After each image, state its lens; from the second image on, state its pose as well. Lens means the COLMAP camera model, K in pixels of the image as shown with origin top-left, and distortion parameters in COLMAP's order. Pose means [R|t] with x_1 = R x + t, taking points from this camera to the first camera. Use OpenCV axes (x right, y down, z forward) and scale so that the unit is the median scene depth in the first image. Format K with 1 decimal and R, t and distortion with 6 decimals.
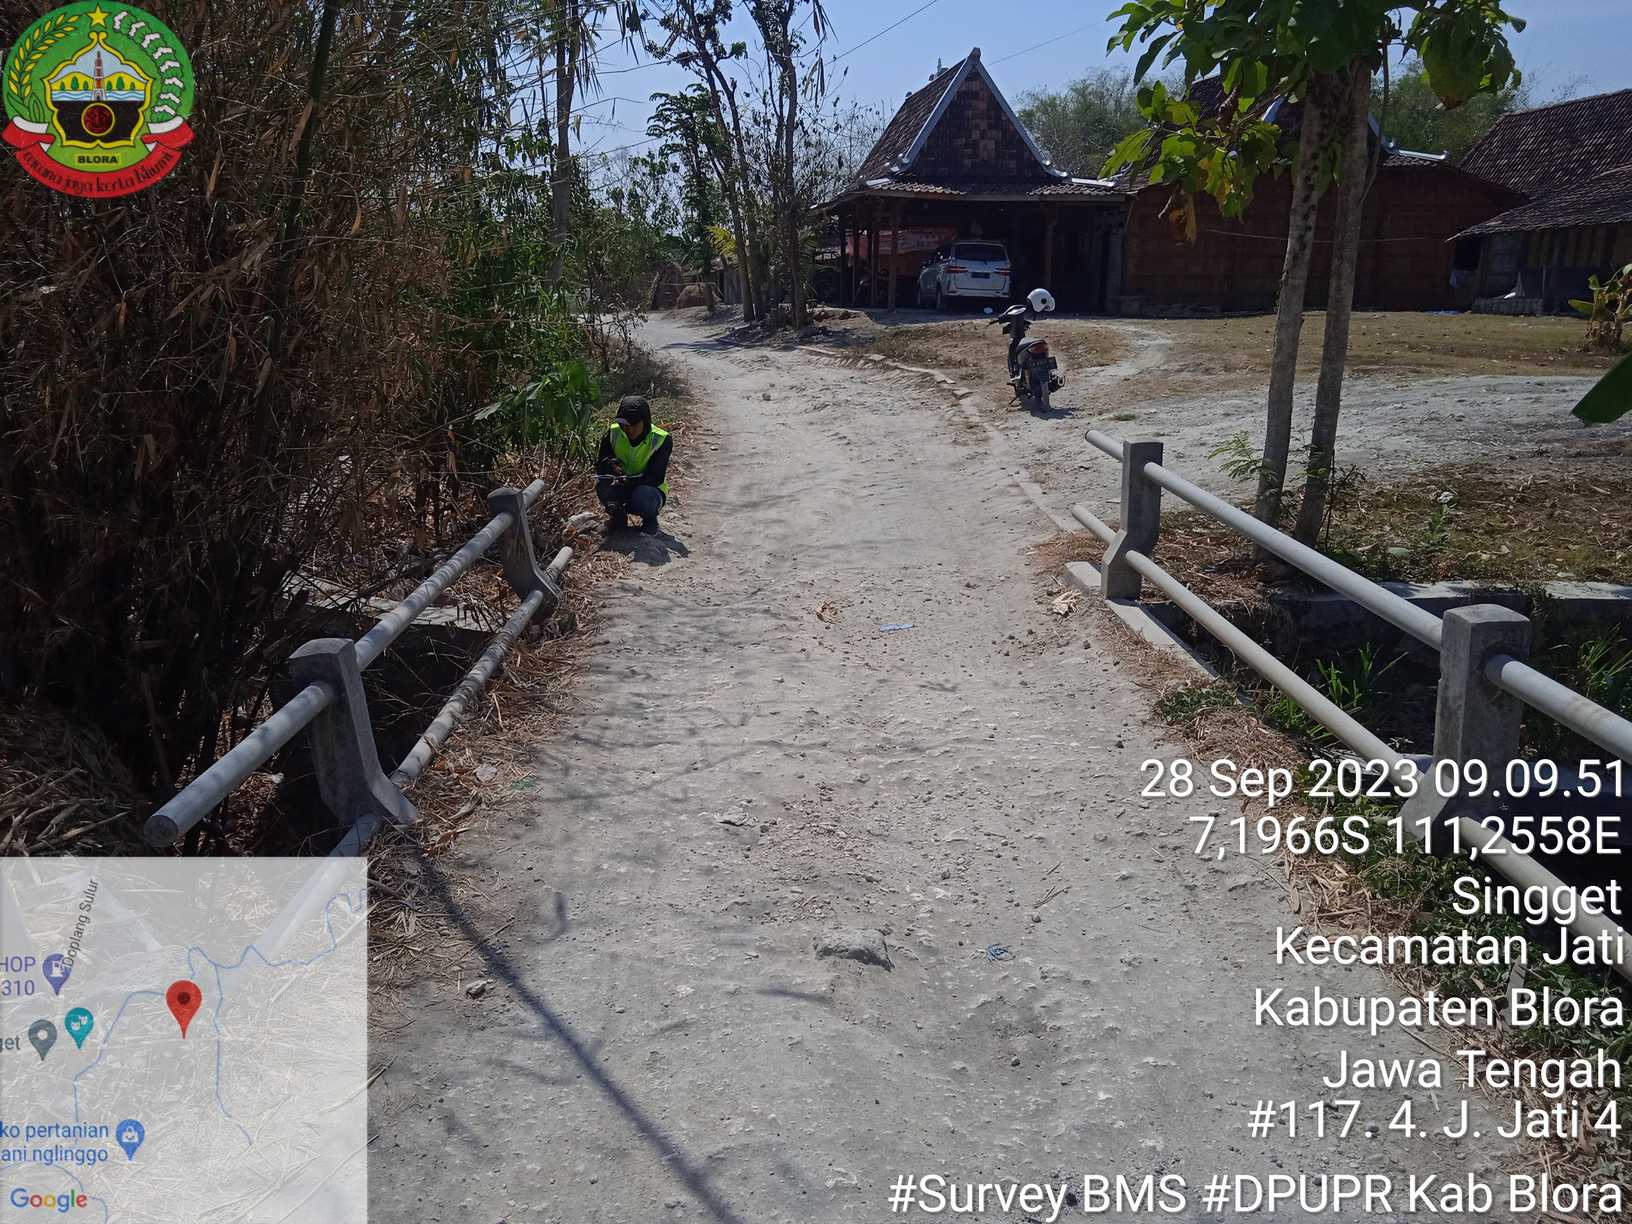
lens RADIAL K [[1367.4, 0, 829.0], [0, 1367.4, 624.9], [0, 0, 1]] dist [0.026811, 0.009246]
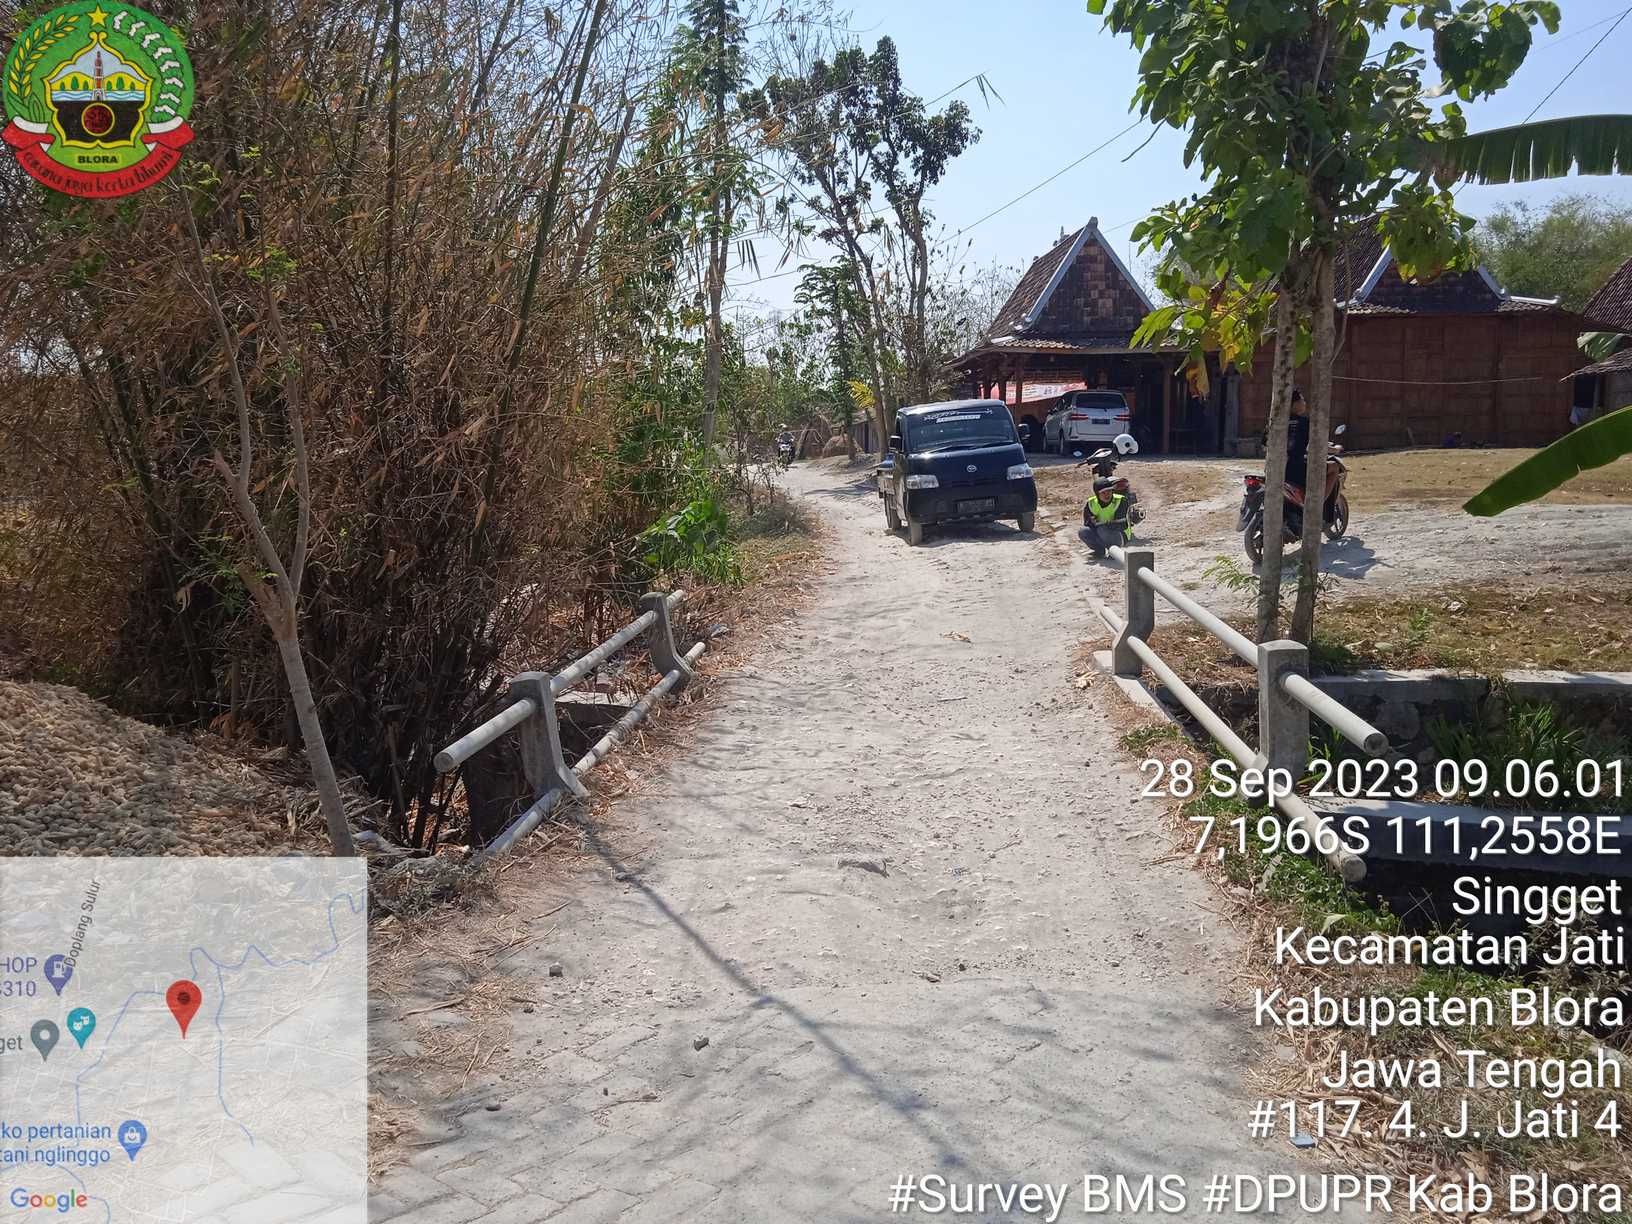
lens RADIAL K [[1367.4, 0, 825.9], [0, 1367.4, 627.0], [0, 0, 1]] dist [0.026811, 0.009246]
pose [[0.993797, -0.003505, -0.111155, 0.036827], [-0.007946, 0.994711, -0.102405, 0.032460], [0.110926, 0.102653, 0.988513, -0.135772]]
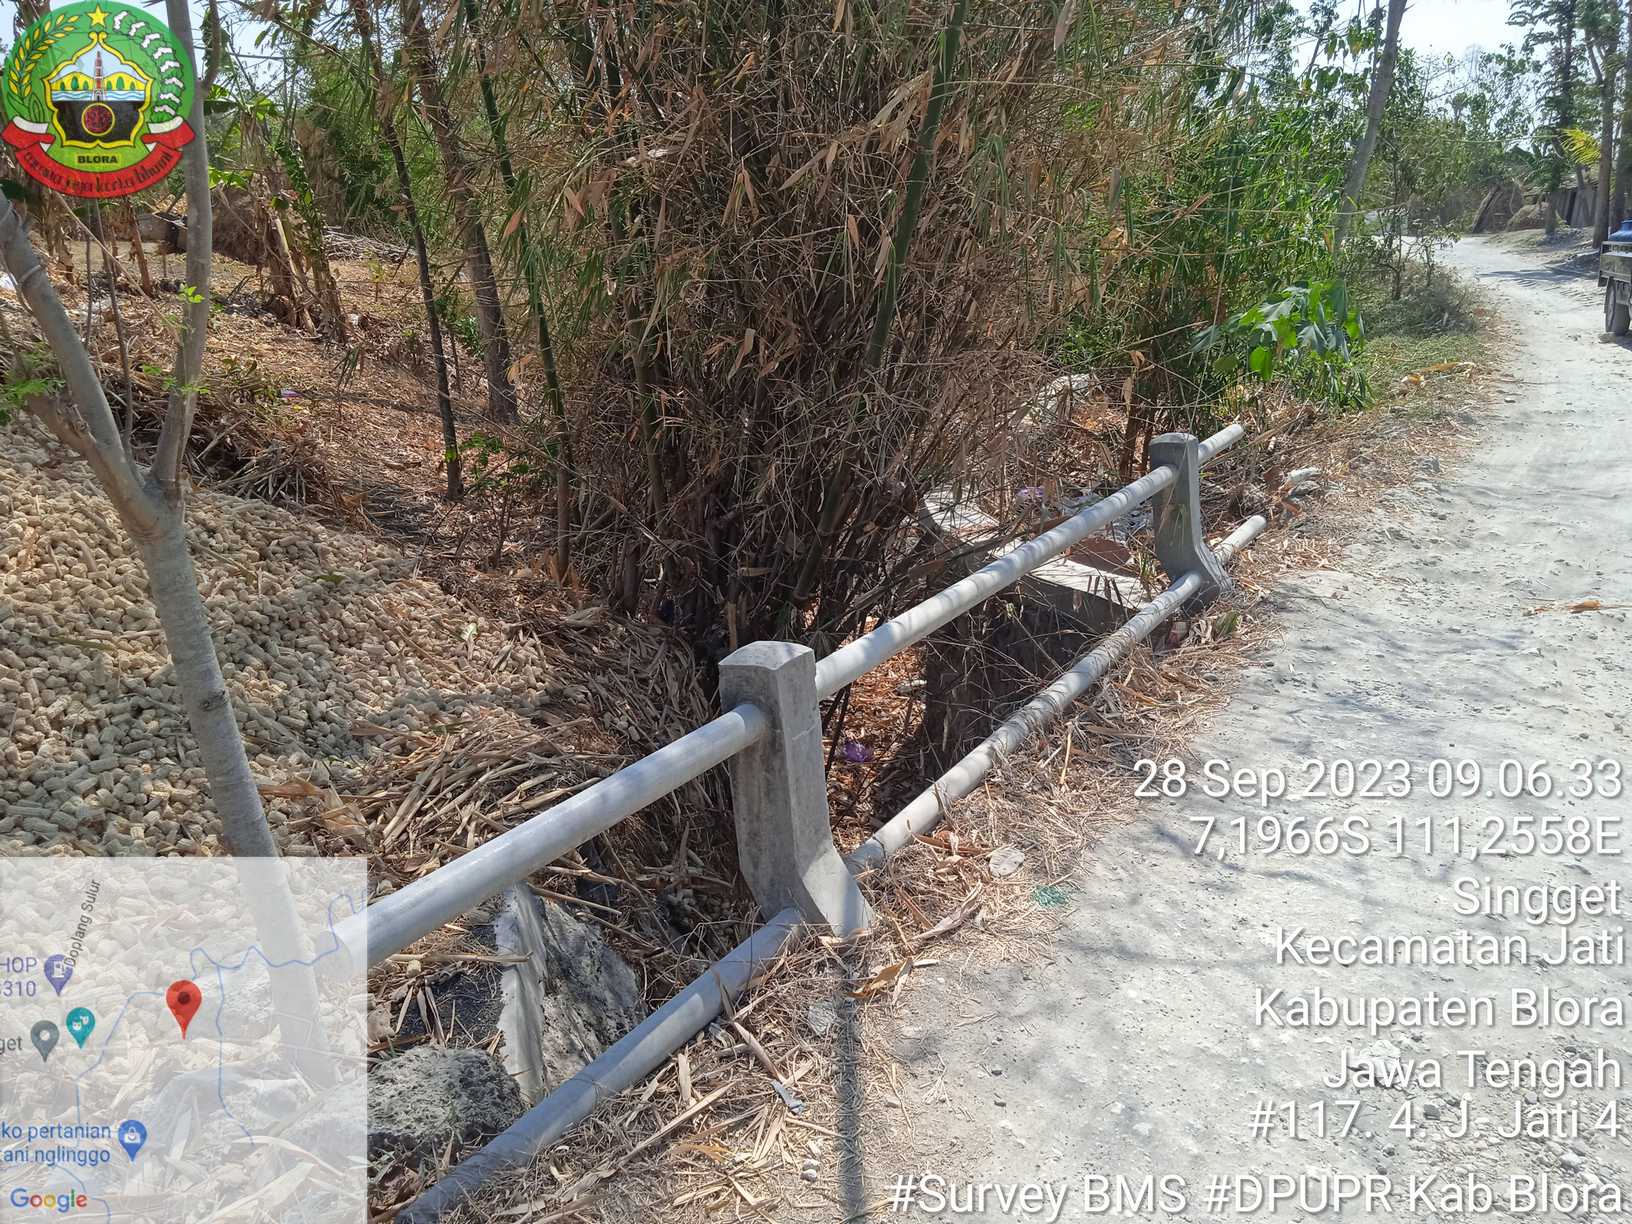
lens RADIAL K [[1367.4, 0, 814.0], [0, 1367.4, 620.1], [0, 0, 1]] dist [0.026811, 0.009246]
pose [[0.847024, 0.168710, -0.504072, -0.003449], [-0.143807, 0.985663, 0.088247, -0.018032], [0.511733, -0.002258, 0.859142, 0.122728]]
